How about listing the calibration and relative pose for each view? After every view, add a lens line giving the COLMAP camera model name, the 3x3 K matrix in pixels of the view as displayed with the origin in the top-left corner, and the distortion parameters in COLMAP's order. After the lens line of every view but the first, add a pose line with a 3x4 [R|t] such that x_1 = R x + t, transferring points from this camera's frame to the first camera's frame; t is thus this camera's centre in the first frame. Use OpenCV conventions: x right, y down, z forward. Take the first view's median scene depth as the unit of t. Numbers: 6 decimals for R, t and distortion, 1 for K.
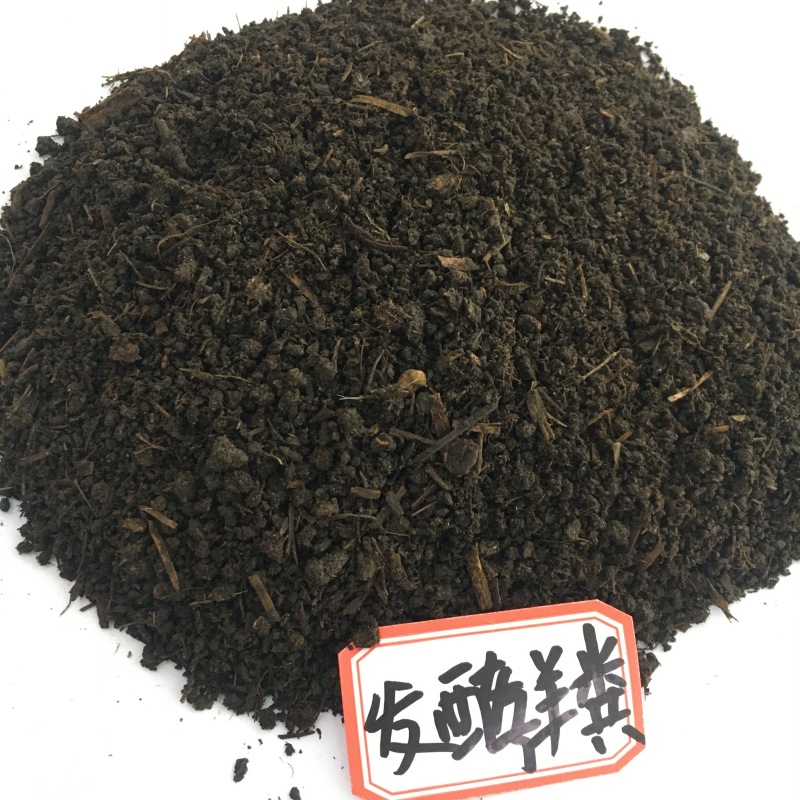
lens RADIAL K [[1074.3, 0, 403.1], [0, 1074.3, 398.7], [0, 0, 1]] dist [0.004079, -0.006028]
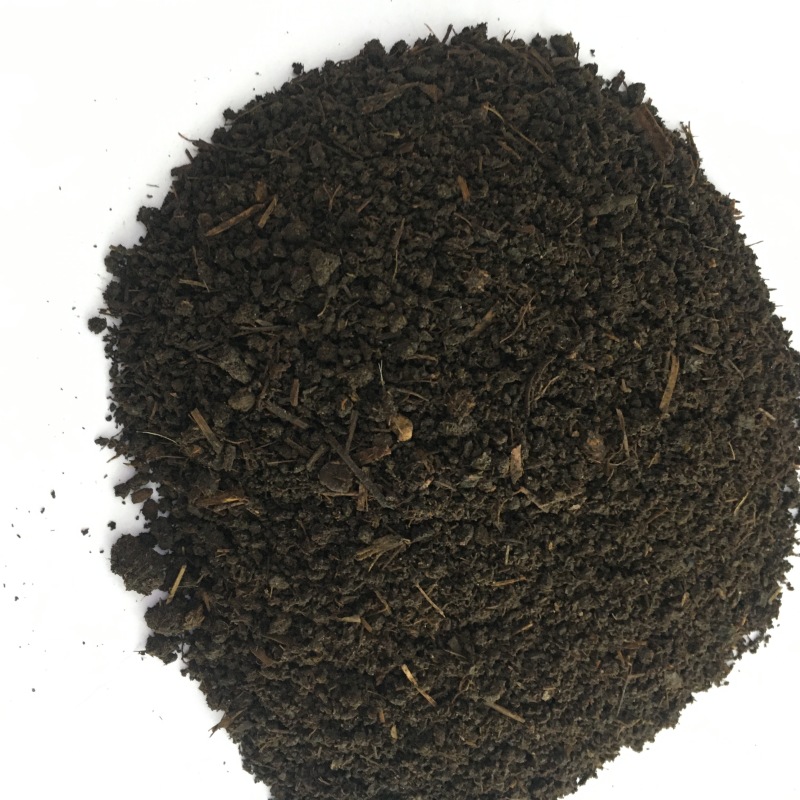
lens RADIAL K [[1074.3, 0, 403.1], [0, 1074.3, 398.7], [0, 0, 1]] dist [0.004079, -0.006028]
pose [[0.063984, 0.996902, -0.045734, 0.027355], [-0.990770, 0.068945, 0.116710, -0.140794], [0.119502, 0.037844, 0.992112, -0.086604]]
